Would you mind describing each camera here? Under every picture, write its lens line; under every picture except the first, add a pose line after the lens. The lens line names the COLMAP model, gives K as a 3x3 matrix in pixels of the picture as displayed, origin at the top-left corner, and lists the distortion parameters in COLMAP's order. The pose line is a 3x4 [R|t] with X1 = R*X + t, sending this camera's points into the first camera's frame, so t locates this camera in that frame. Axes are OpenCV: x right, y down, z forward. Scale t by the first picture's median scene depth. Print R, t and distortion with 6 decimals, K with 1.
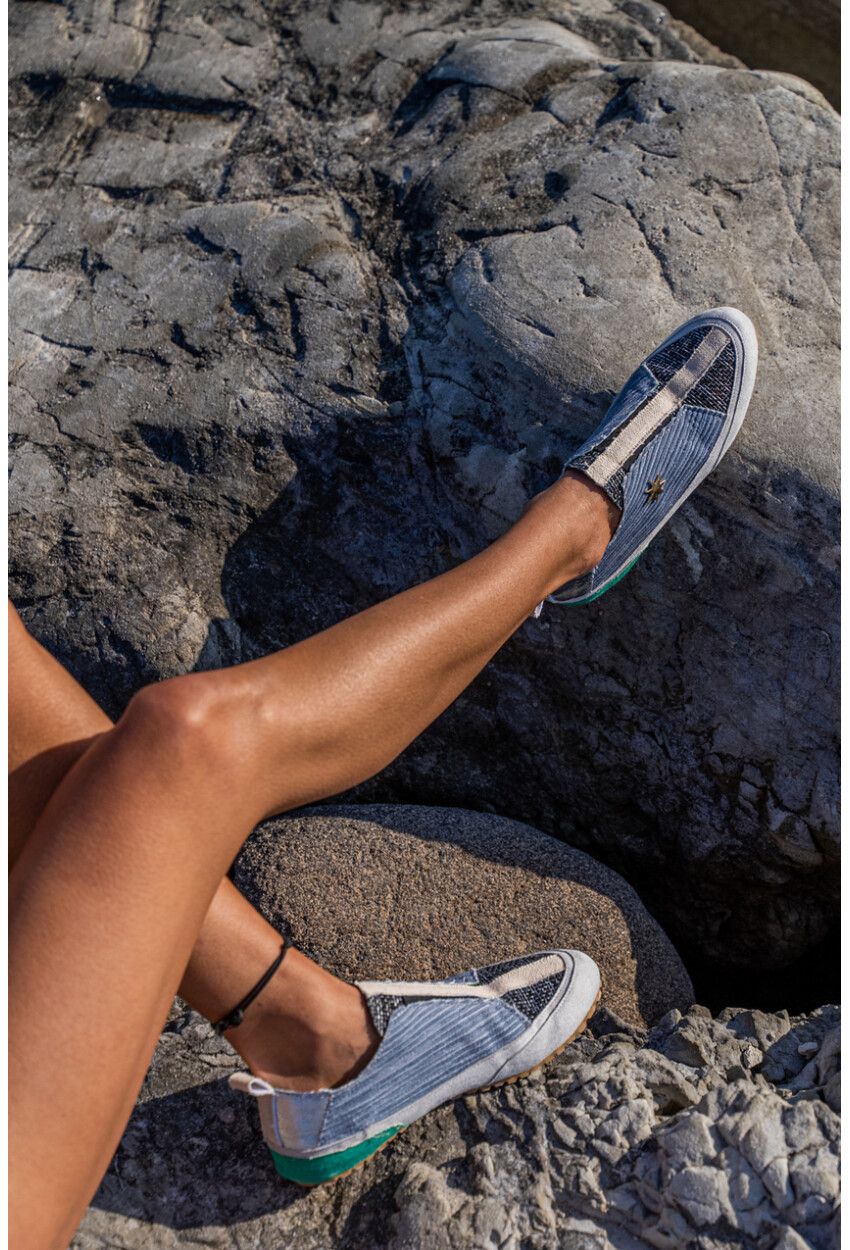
lens RADIAL K [[2308.2, 0, 425.4], [0, 2308.2, 623.9], [0, 0, 1]] dist [0.004890, 0.000000]
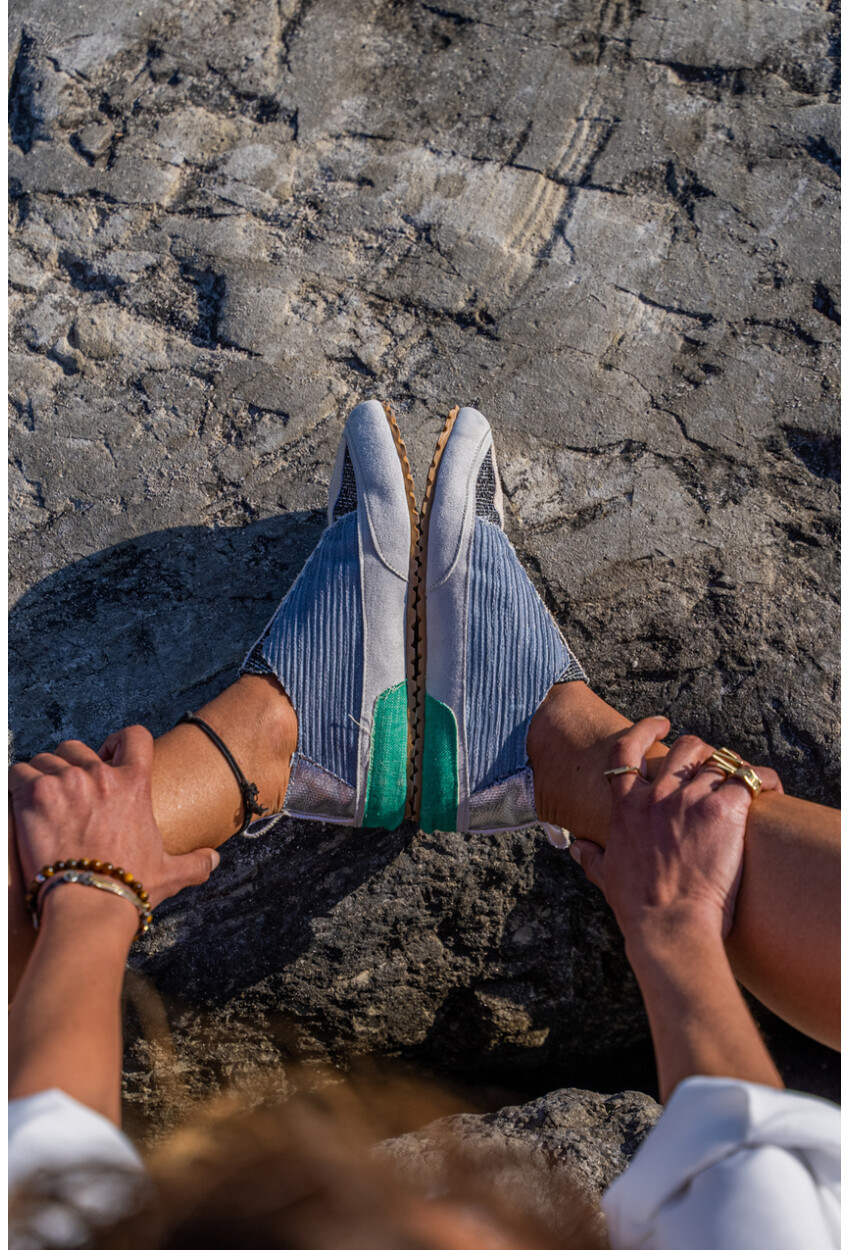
lens RADIAL K [[2308.2, 0, 424.2], [0, 2308.2, 624.9], [0, 0, 1]] dist [0.004890, 0.000000]
pose [[0.997169, -0.007941, 0.074771, -0.298192], [-0.009174, 0.974129, 0.225805, -0.192171], [-0.074630, -0.225852, 0.971299, 0.236197]]
